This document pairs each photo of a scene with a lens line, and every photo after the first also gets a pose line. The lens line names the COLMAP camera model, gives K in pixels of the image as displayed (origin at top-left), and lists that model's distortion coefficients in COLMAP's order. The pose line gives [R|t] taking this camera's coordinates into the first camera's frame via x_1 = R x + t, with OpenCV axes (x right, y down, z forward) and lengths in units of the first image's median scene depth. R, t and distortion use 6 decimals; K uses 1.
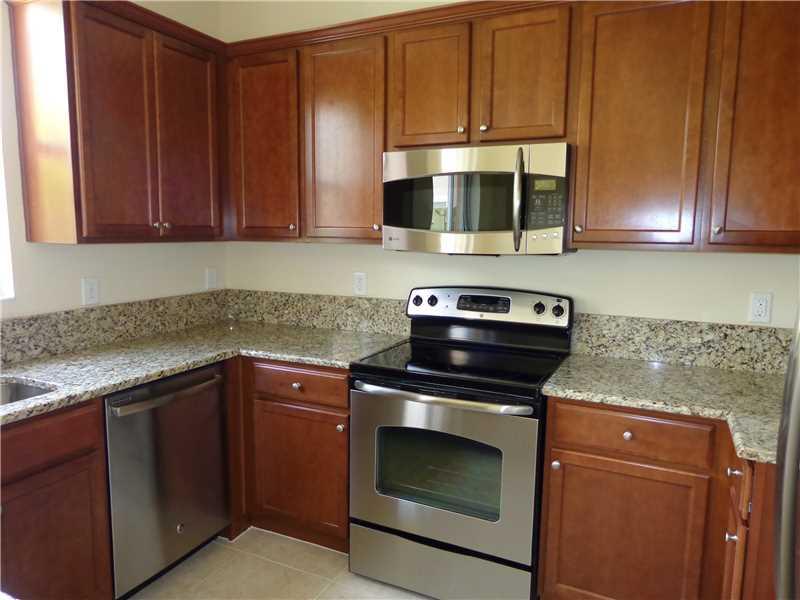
lens RADIAL K [[556.9, 0, 400.0], [0, 556.9, 300.0], [0, 0, 1]] dist [-0.006335, -0.001431]
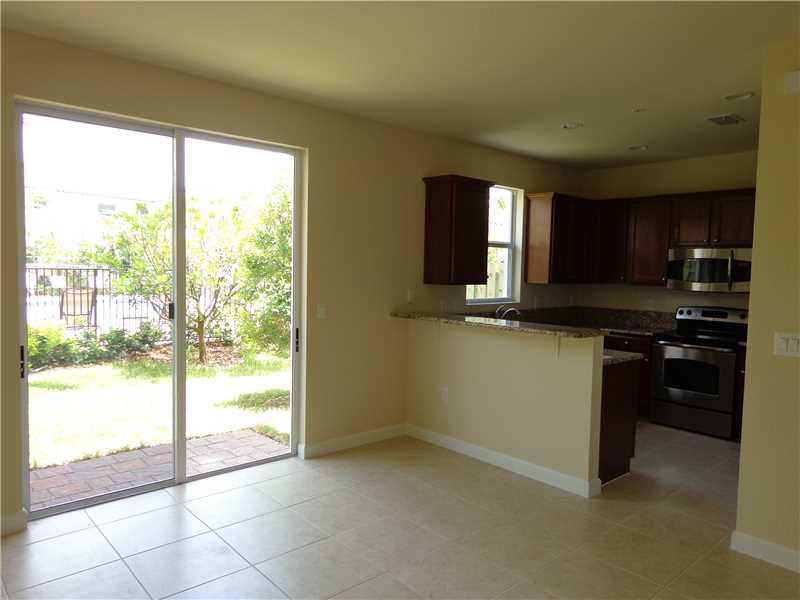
lens RADIAL K [[556.9, 0, 400.0], [0, 556.9, 300.0], [0, 0, 1]] dist [-0.006335, -0.001431]
pose [[0.926805, 0.032116, -0.374166, -0.190326], [-0.061562, 0.995851, -0.067011, 0.178946], [0.370462, 0.085141, 0.924937, -1.547177]]
